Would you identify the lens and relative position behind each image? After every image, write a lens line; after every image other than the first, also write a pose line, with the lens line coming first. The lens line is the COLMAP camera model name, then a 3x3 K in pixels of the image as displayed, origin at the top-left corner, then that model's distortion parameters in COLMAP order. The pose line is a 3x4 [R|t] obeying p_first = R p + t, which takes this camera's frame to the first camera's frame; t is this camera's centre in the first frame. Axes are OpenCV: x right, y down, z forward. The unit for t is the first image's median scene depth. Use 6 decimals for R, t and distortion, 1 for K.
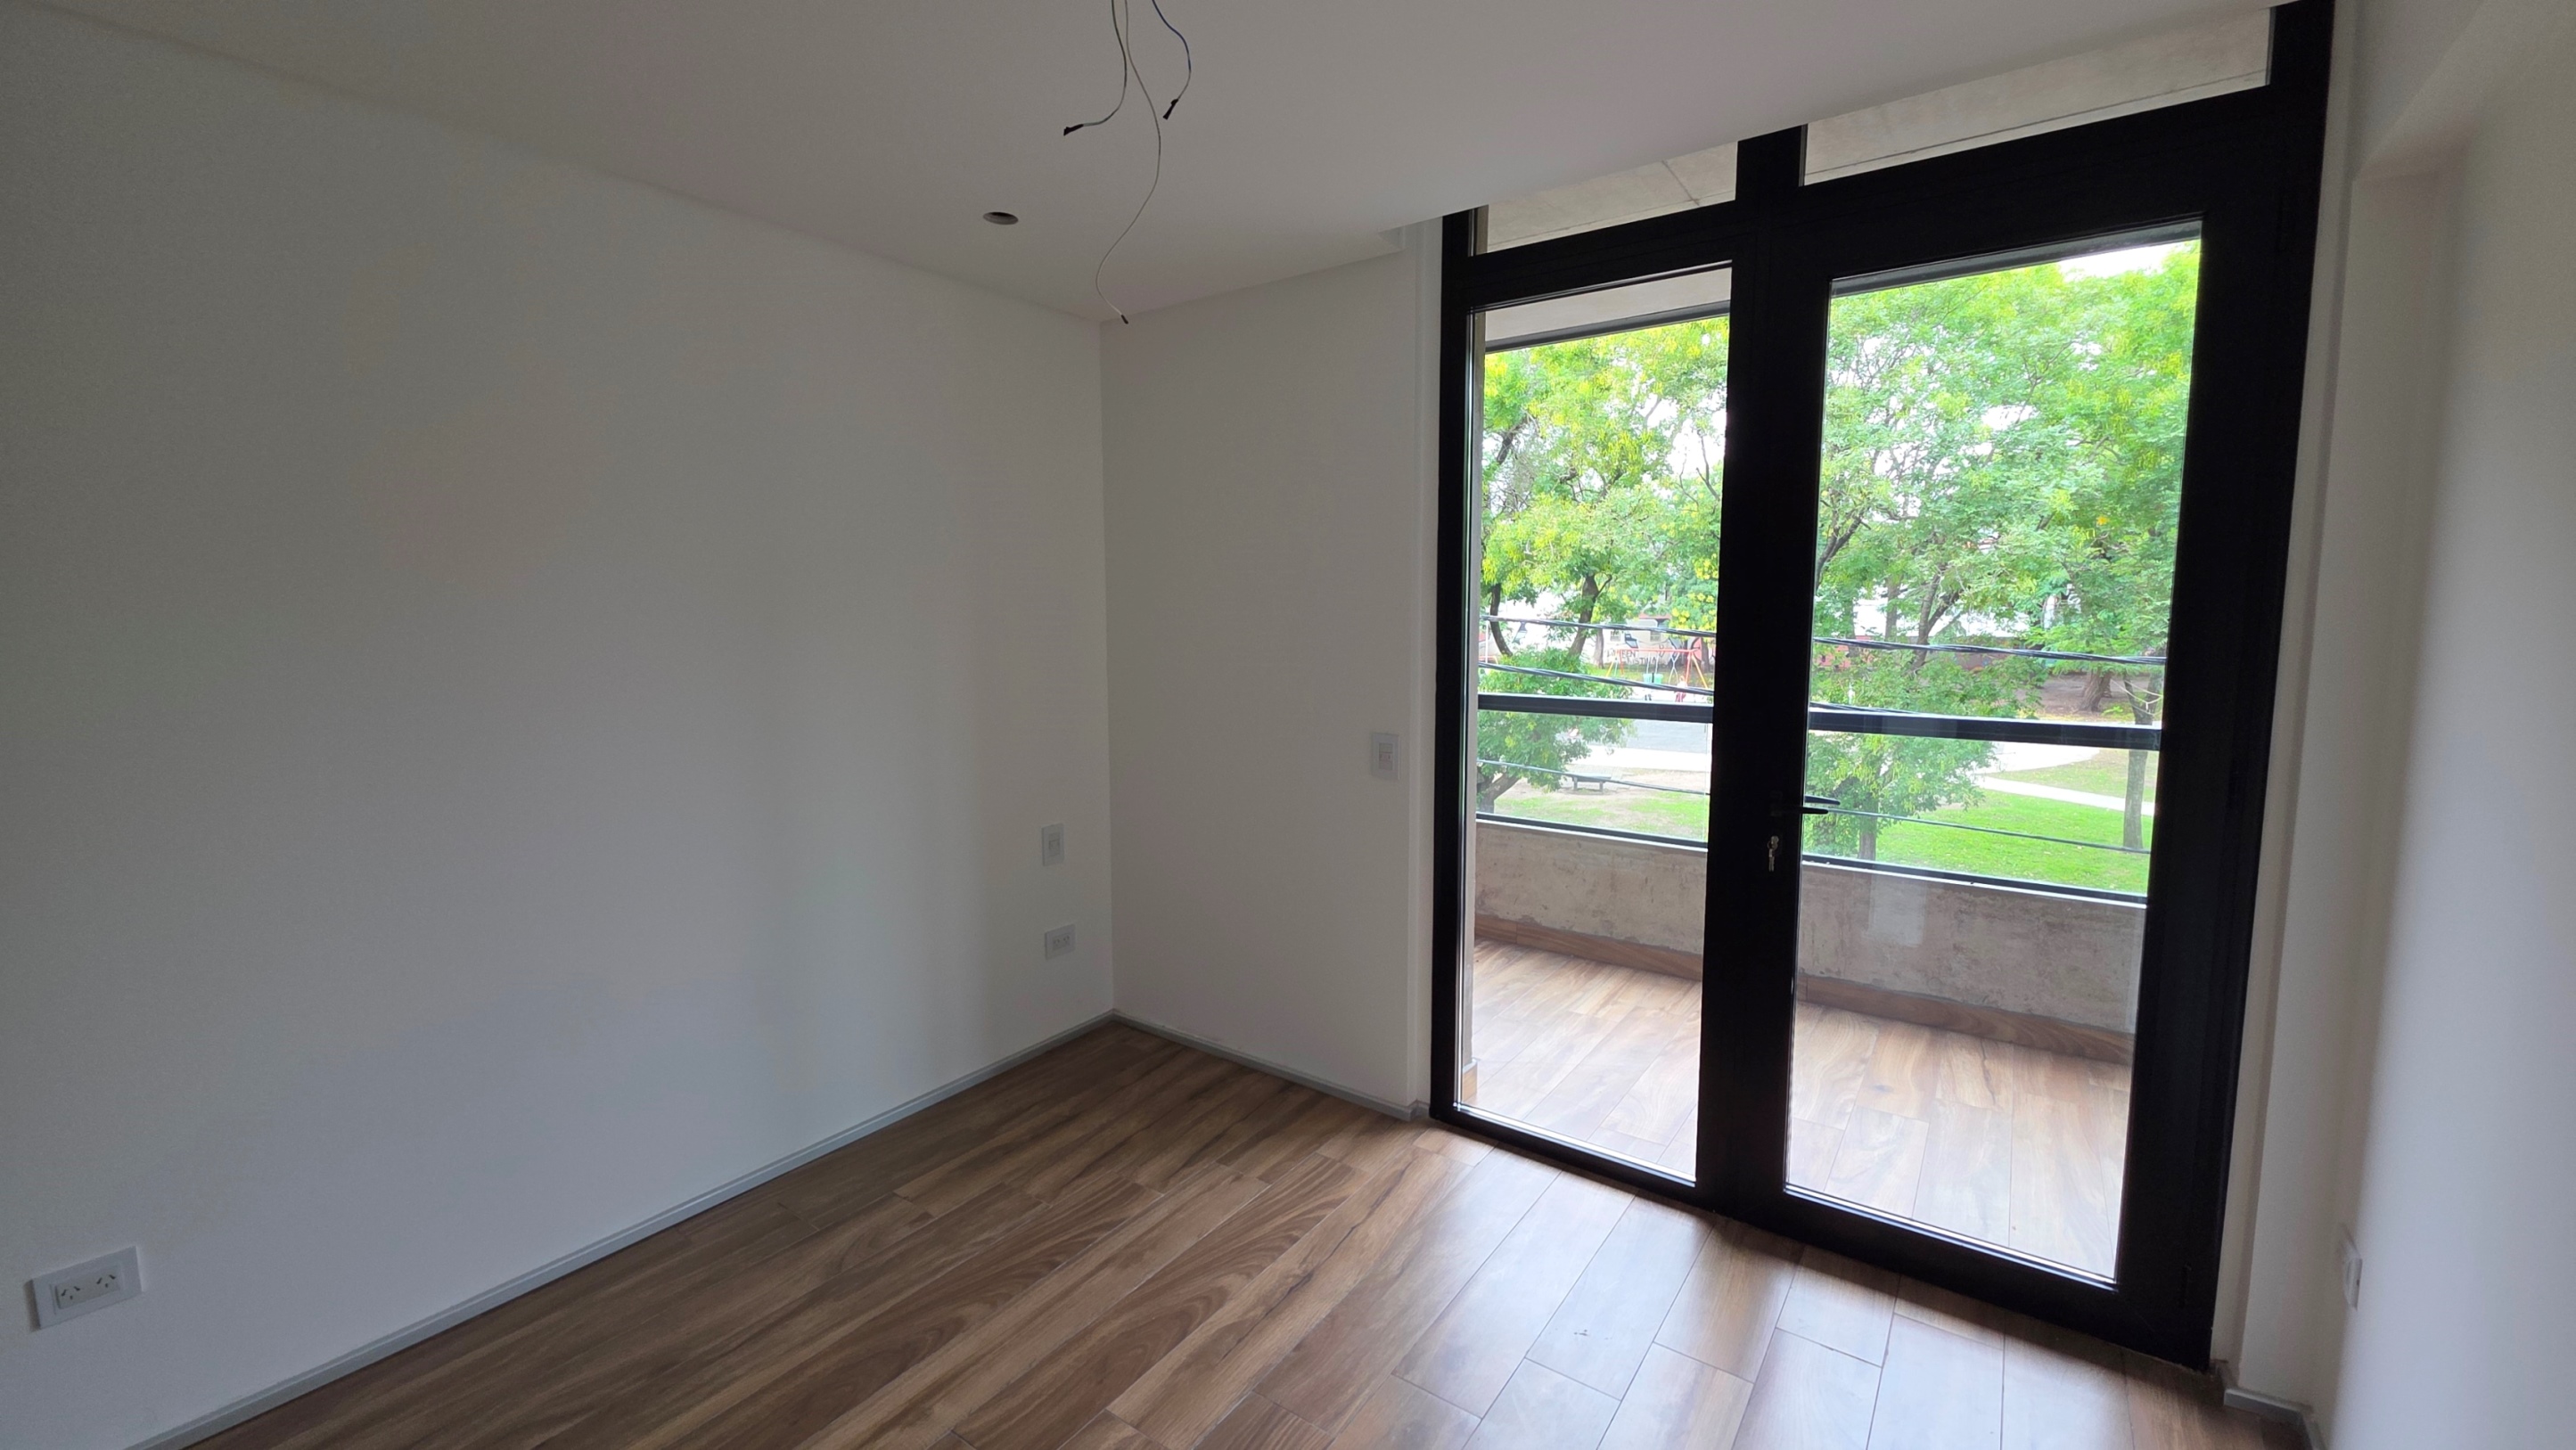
lens RADIAL K [[1022.9, 0, 1287.8], [0, 1022.9, 712.5], [0, 0, 1]] dist [0.014151, -0.008300]
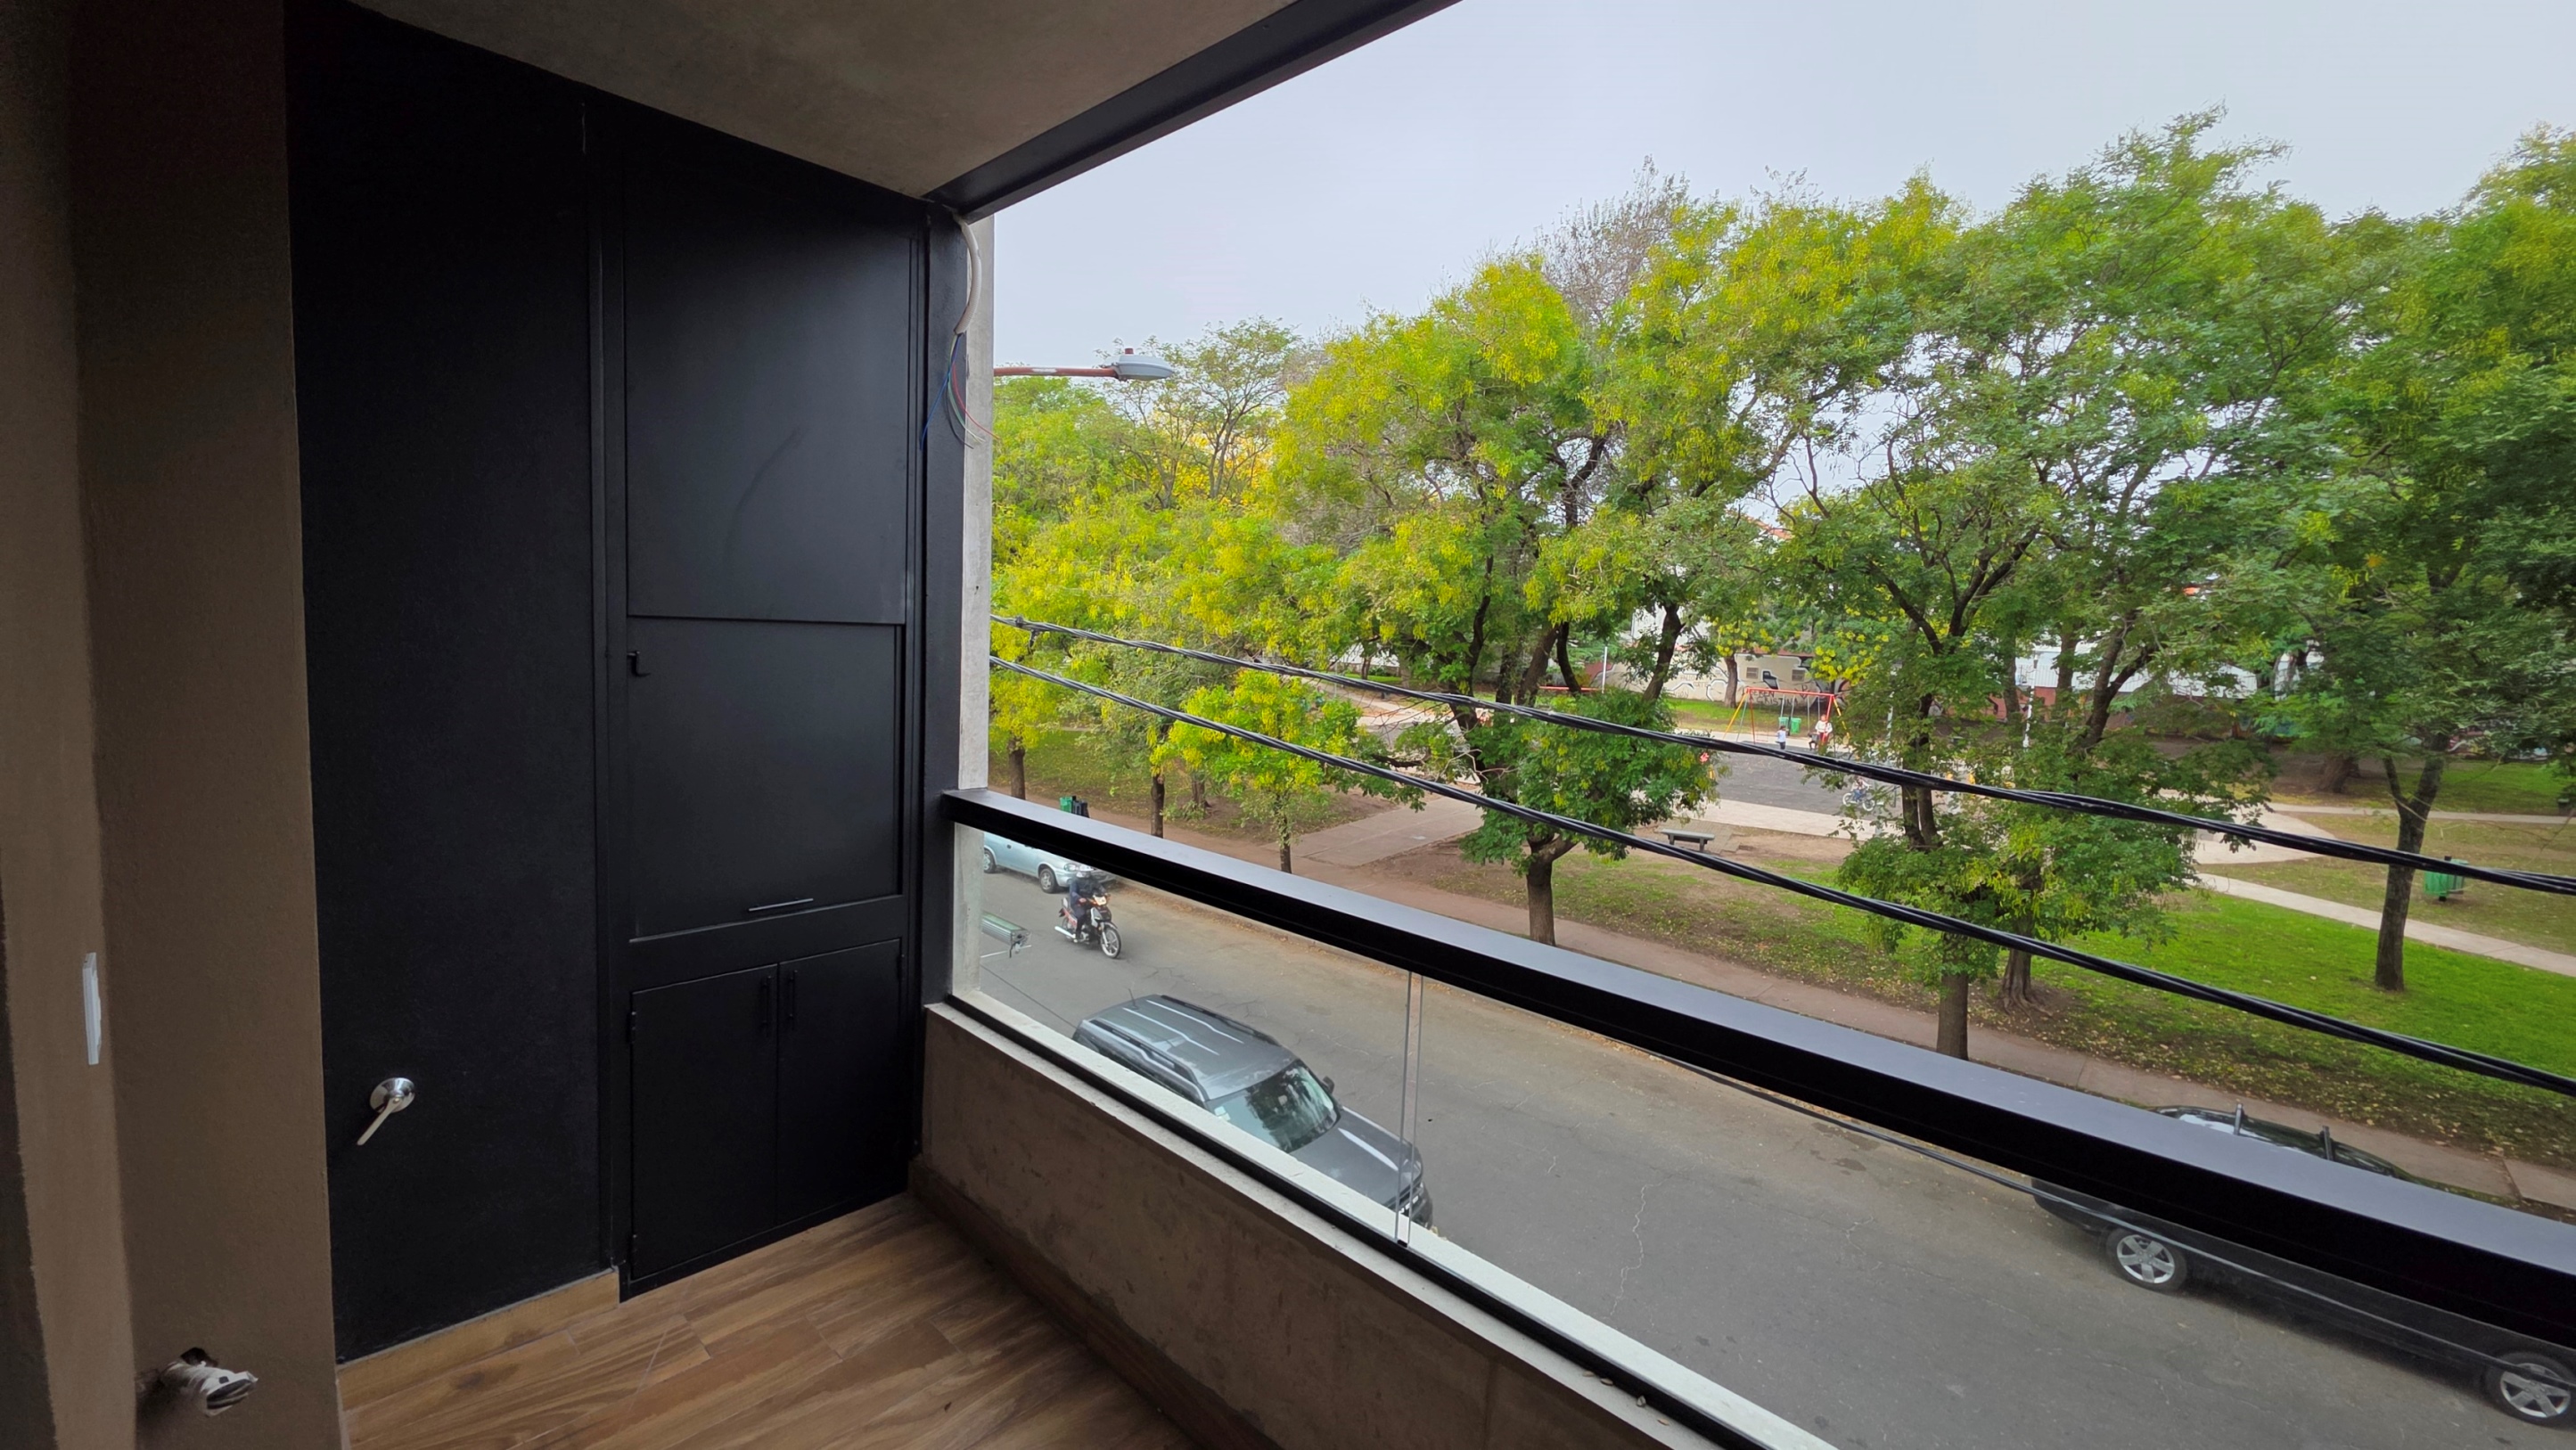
lens RADIAL K [[1022.9, 0, 1287.8], [0, 1022.9, 712.5], [0, 0, 1]] dist [0.014151, -0.008300]
pose [[0.990211, 0.054706, -0.128411, 0.108837], [-0.056552, 0.998342, -0.010770, -0.023645], [0.127609, 0.017926, 0.991662, 0.151717]]
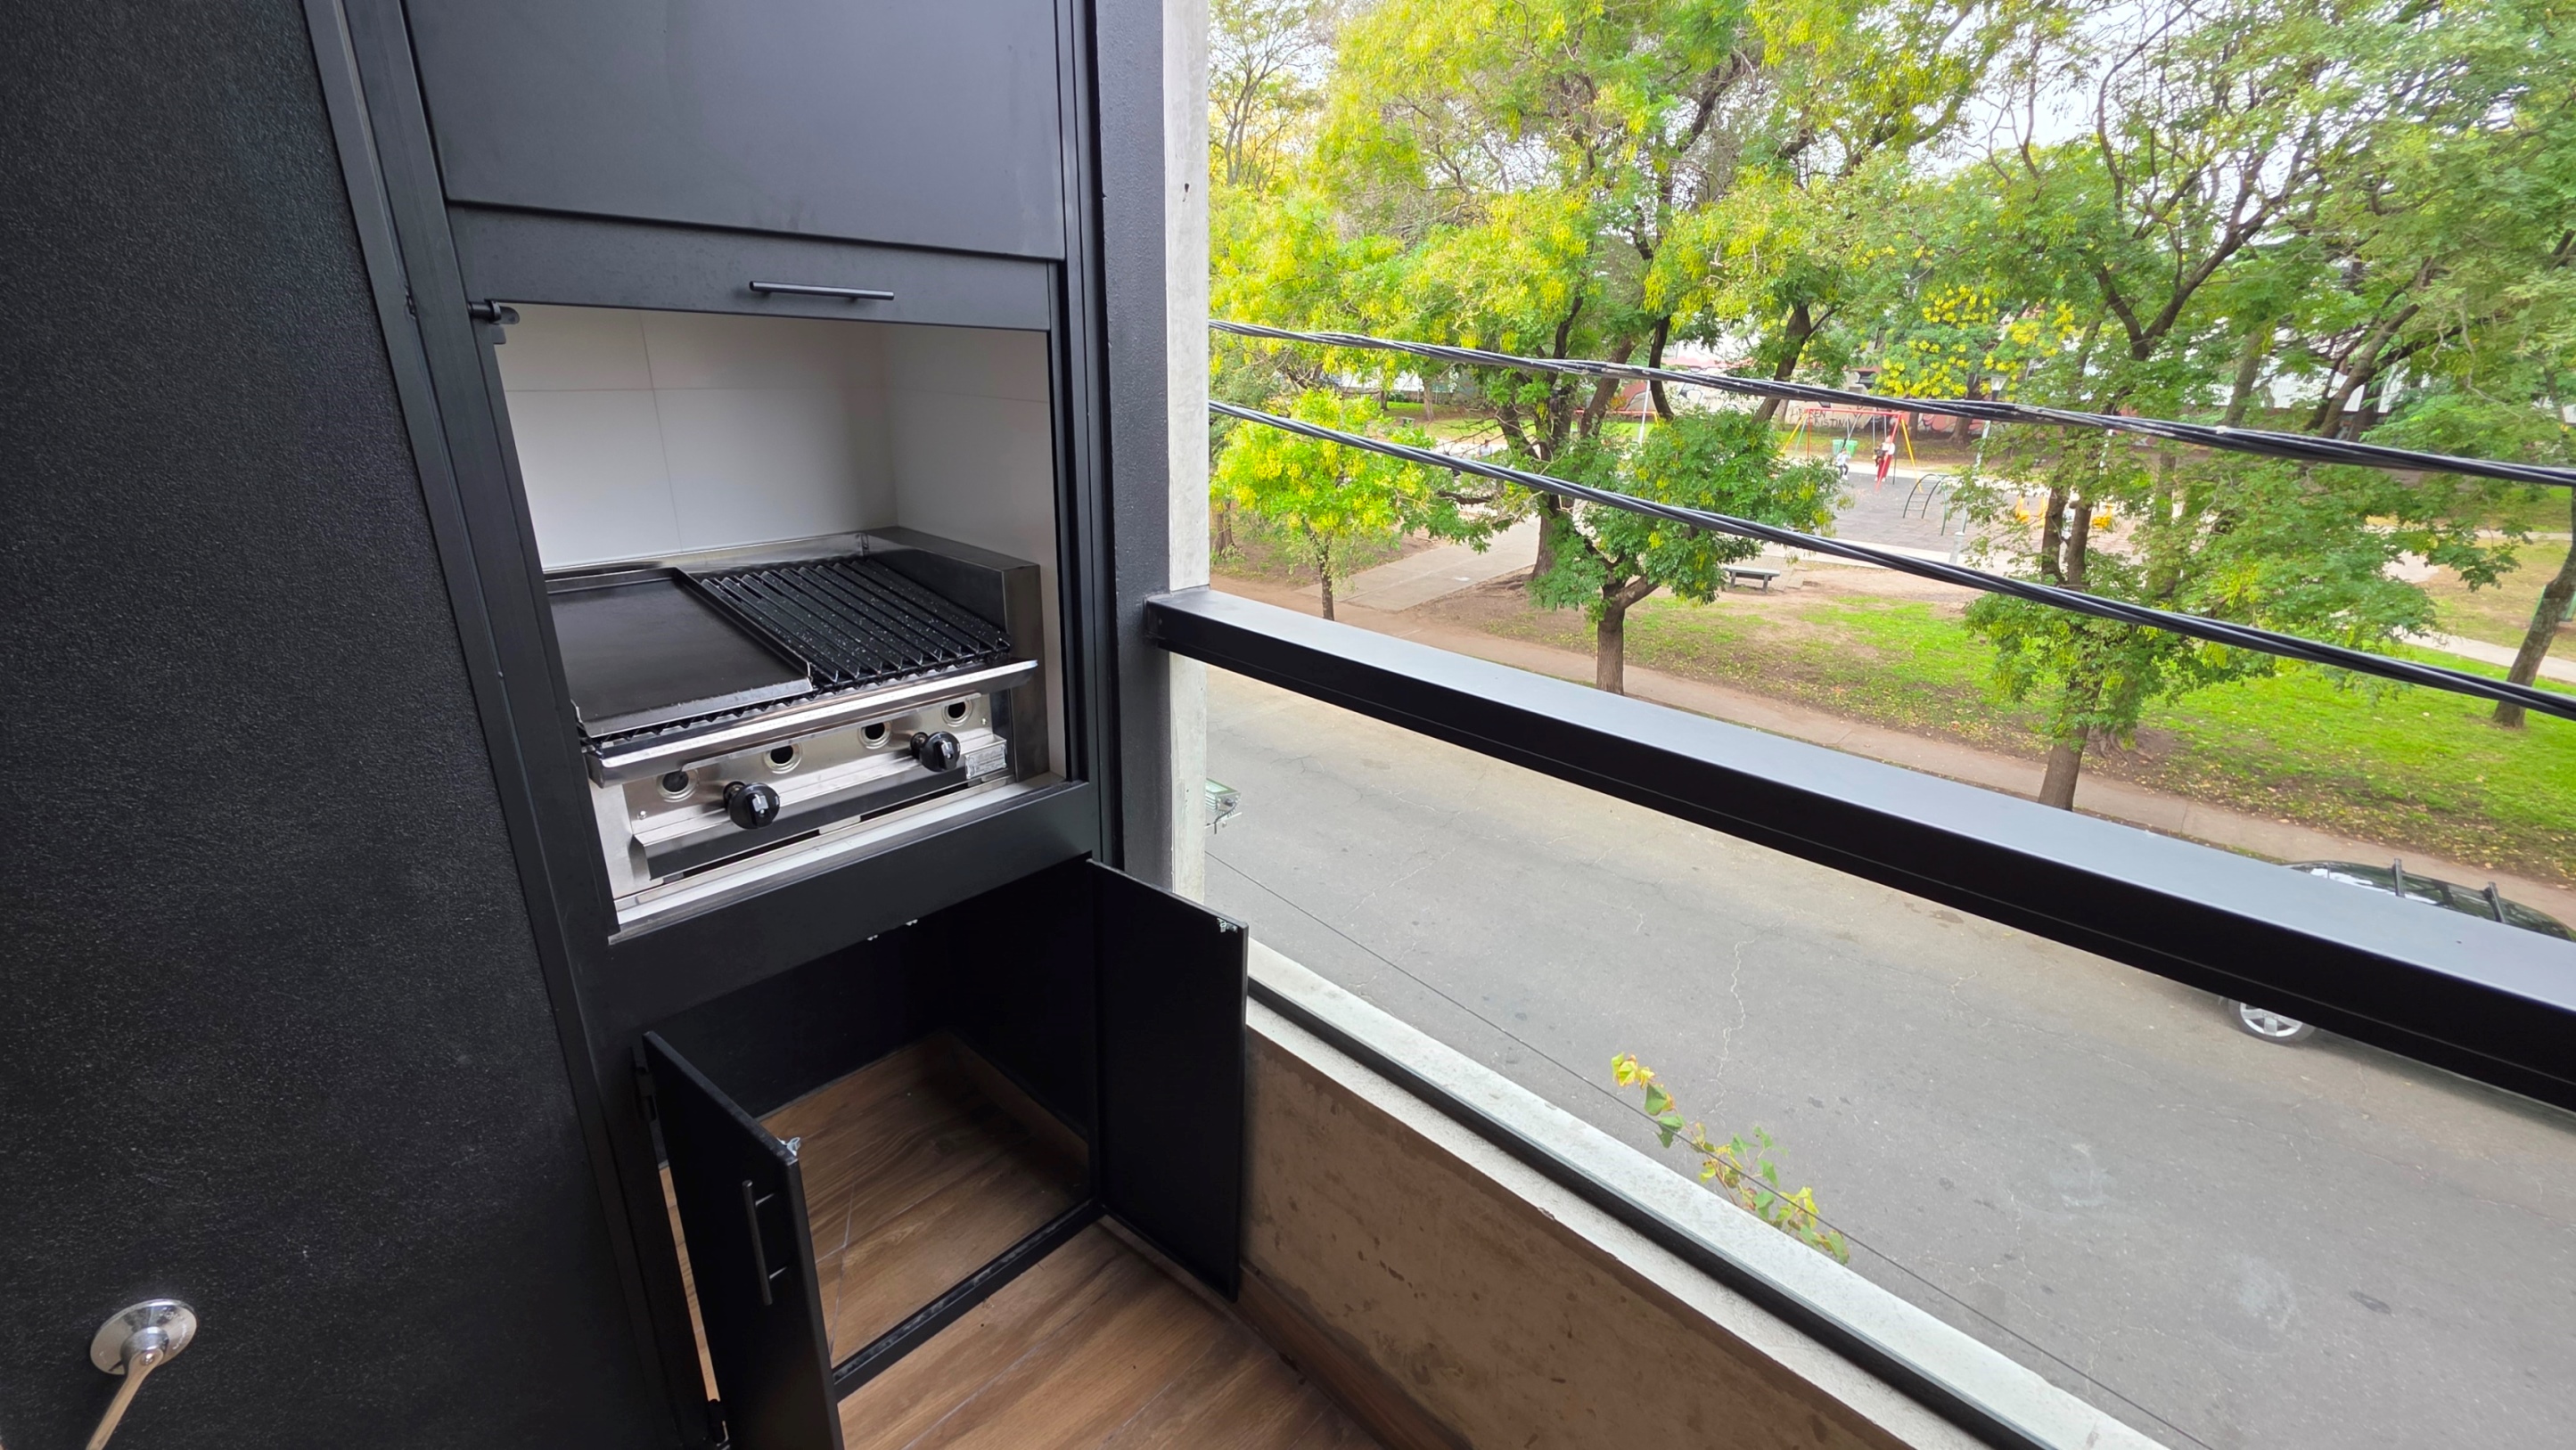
lens RADIAL K [[1027.6, 0, 1287.9], [0, 1027.6, 714.1], [0, 0, 1]] dist [0.010225, -0.008541]
pose [[0.990831, 0.069745, -0.115710, 0.051510], [-0.039849, 0.969214, 0.242974, -0.021828], [0.129094, -0.236136, 0.963107, 0.228265]]
